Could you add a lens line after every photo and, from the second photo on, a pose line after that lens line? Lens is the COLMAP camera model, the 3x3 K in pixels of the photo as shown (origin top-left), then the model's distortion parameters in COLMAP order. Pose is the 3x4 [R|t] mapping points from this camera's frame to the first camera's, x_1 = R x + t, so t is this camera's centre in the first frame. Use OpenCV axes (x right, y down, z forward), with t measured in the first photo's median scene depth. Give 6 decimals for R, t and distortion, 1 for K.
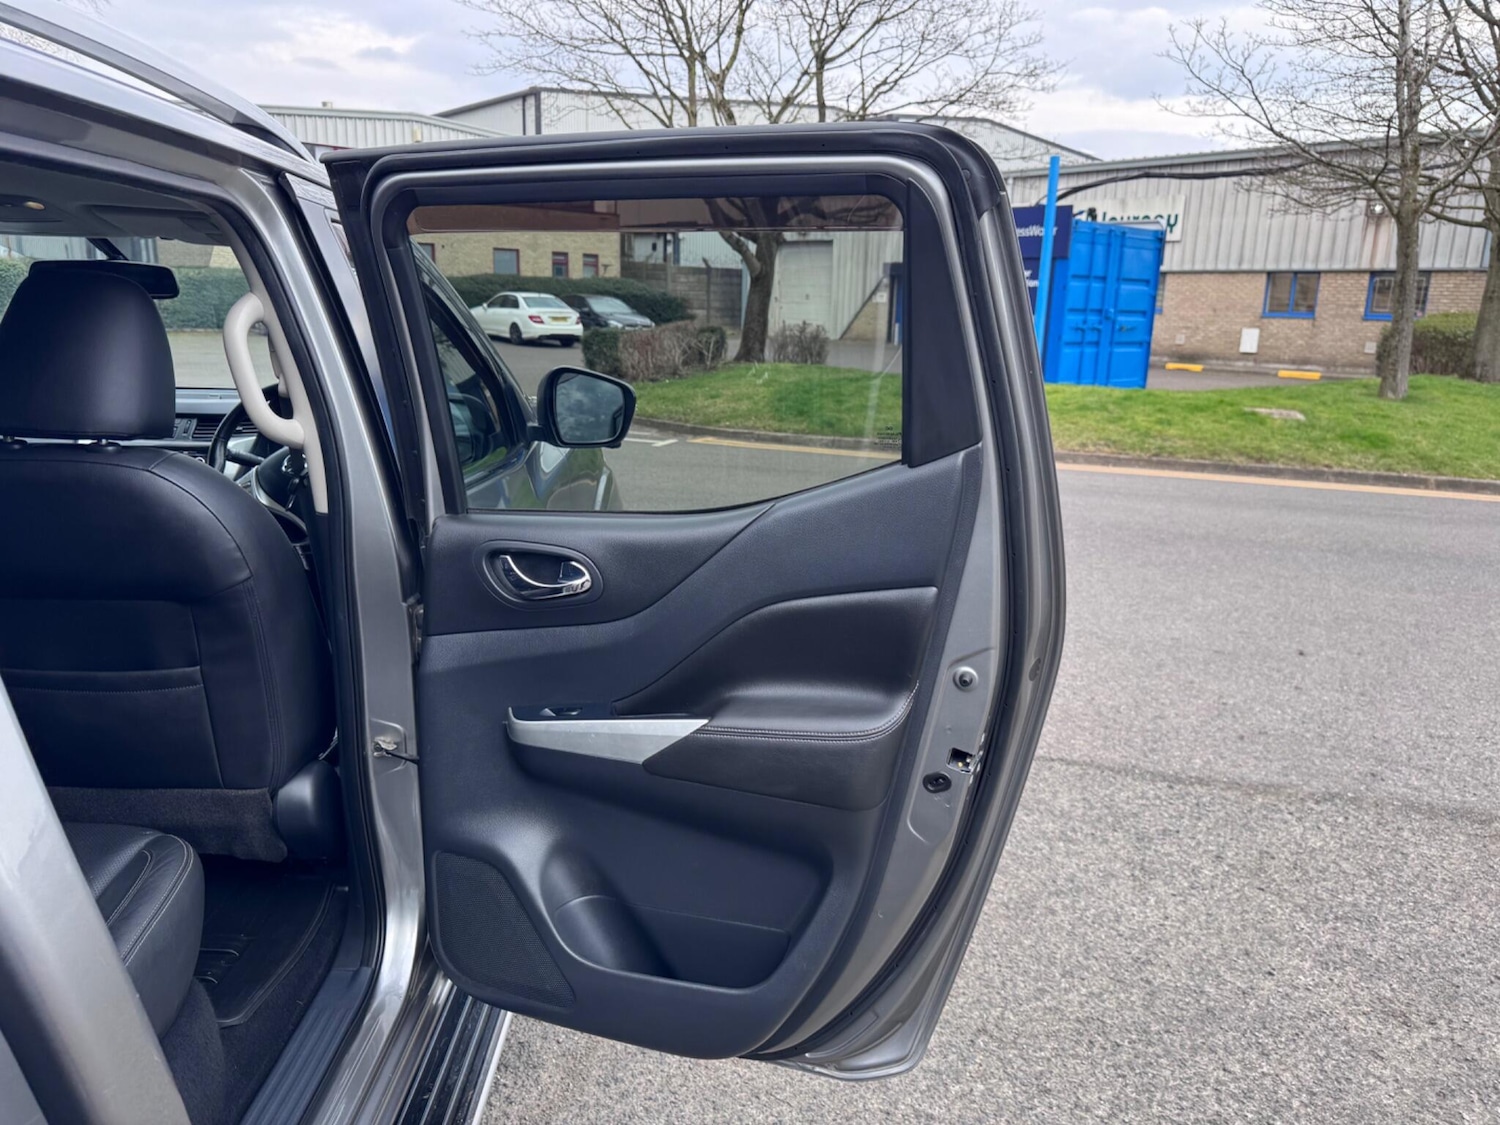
lens RADIAL K [[1100.4, 0, 750.0], [0, 1100.4, 562.5], [0, 0, 1]] dist [0.022765, -0.043730]
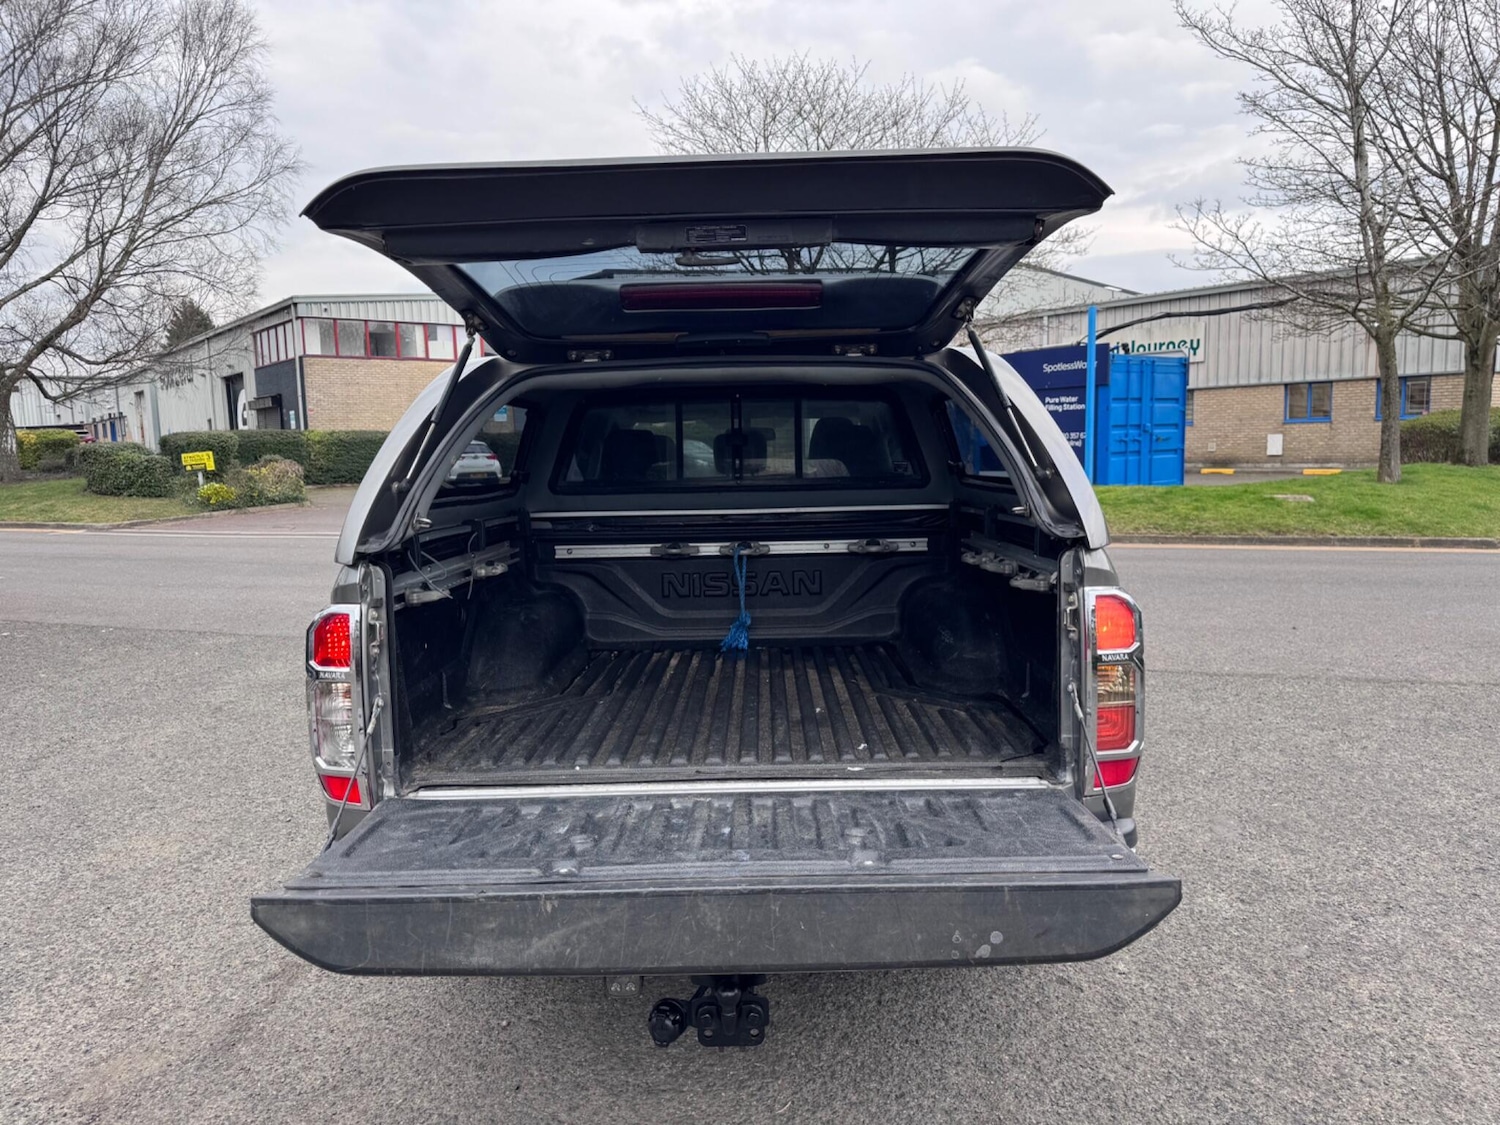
lens RADIAL K [[1085.0, 0, 750.0], [0, 1085.0, 562.5], [0, 0, 1]] dist [0.033817, -0.047730]
pose [[0.997887, -0.049587, -0.041978, -0.066840], [0.044289, 0.991921, -0.118875, 0.044756], [0.047534, 0.116765, 0.992021, -0.191477]]
